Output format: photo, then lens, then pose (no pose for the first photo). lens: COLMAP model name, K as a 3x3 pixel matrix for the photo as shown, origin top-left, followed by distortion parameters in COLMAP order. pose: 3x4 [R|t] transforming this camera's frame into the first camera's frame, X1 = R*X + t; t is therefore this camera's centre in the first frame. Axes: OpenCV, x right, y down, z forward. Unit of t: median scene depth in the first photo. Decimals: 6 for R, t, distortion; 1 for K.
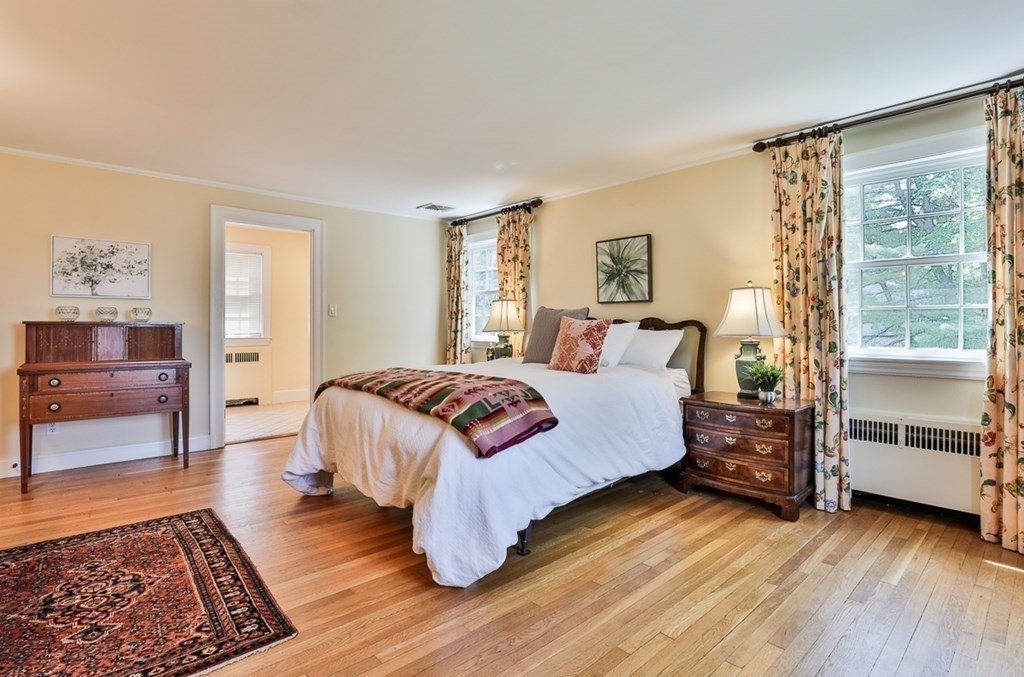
lens RADIAL K [[488.1, 0, 513.1], [0, 488.1, 320.7], [0, 0, 1]] dist [-0.025286, 0.000639]
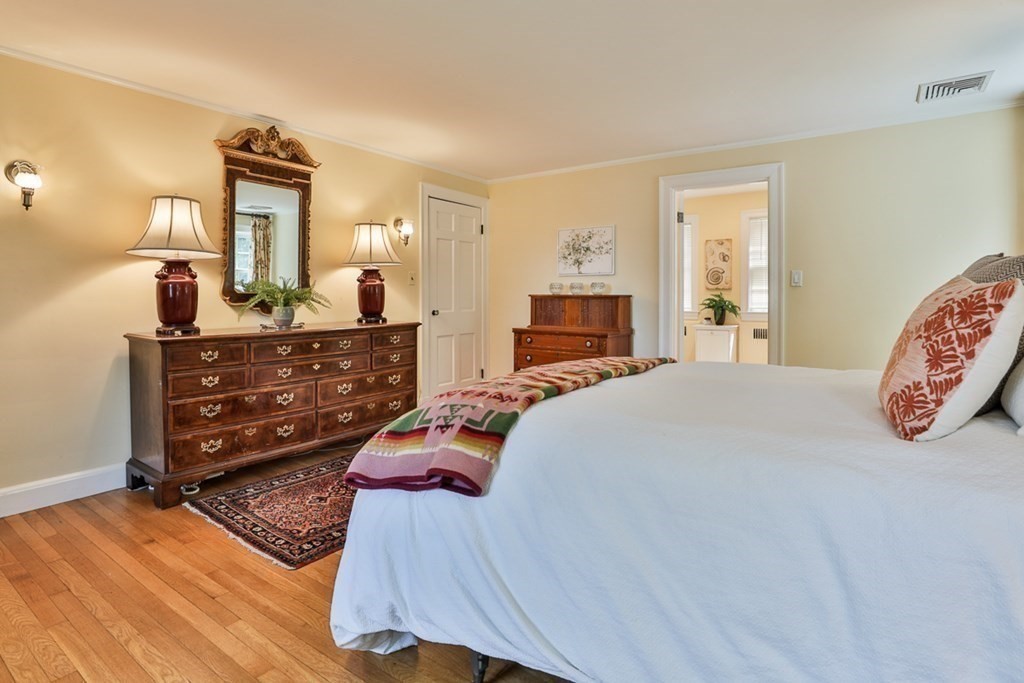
lens RADIAL K [[501.5, 0, 520.9], [0, 501.5, 310.8], [0, 0, 1]] dist [-0.029244, 0.001538]
pose [[0.270784, 0.026434, -0.962277, 0.345512], [0.002667, 0.999598, 0.028210, 0.006316], [0.962637, -0.010205, 0.270605, 0.523471]]
